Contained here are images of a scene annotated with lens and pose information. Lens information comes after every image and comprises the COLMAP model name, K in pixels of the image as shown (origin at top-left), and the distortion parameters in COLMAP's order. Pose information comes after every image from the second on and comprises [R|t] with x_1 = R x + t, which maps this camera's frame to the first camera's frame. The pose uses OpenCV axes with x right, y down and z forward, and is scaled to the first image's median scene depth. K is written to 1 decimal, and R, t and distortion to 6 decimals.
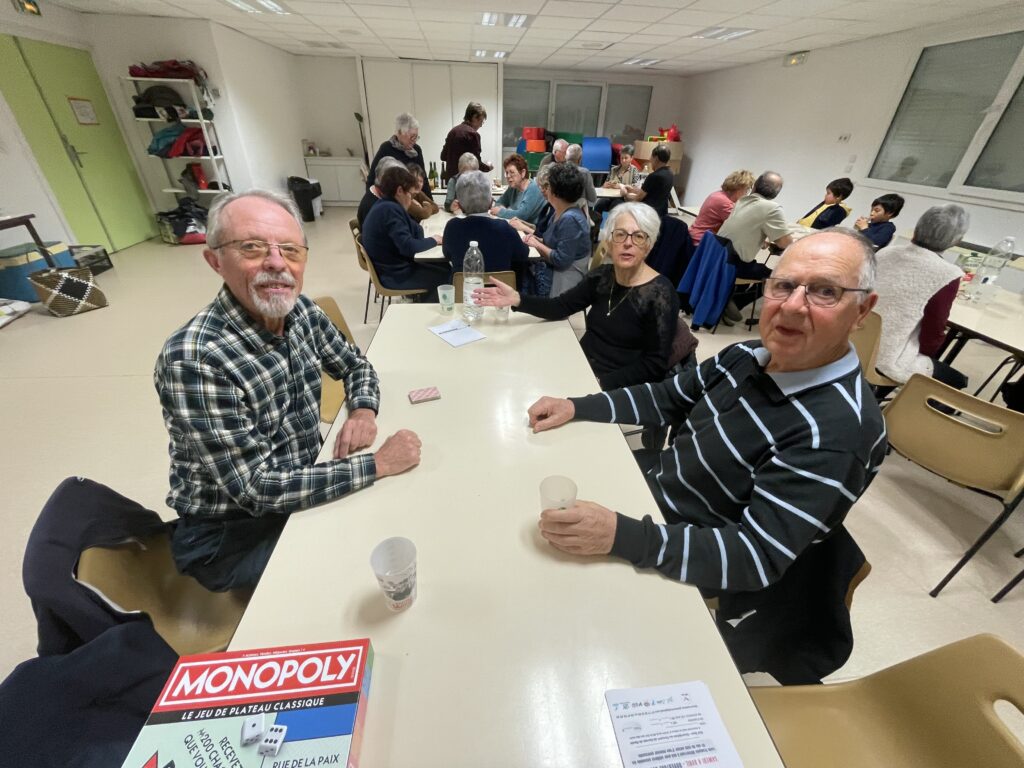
lens RADIAL K [[414.4, 0, 513.0], [0, 414.4, 383.8], [0, 0, 1]] dist [0.008638, -0.000303]
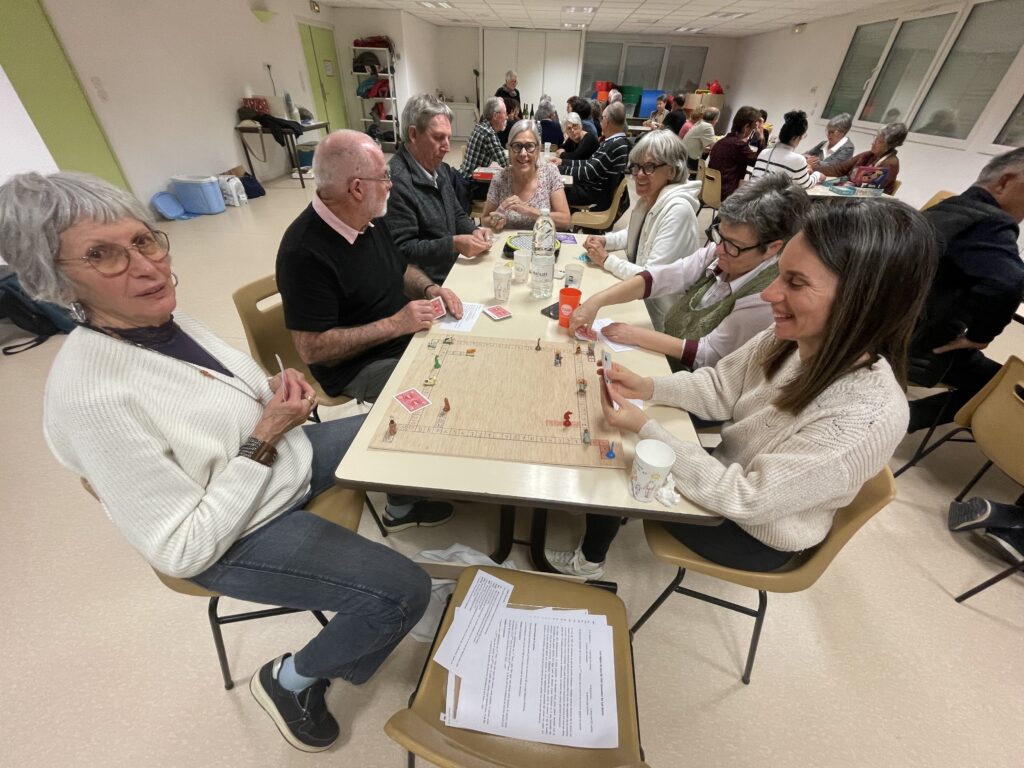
lens RADIAL K [[414.4, 0, 513.3], [0, 414.4, 385.0], [0, 0, 1]] dist [0.008638, -0.000303]
pose [[0.982136, 0.117448, -0.147019, 0.110604], [-0.106425, 0.991037, 0.080747, 0.379961], [0.155185, -0.063658, 0.985832, -0.592244]]
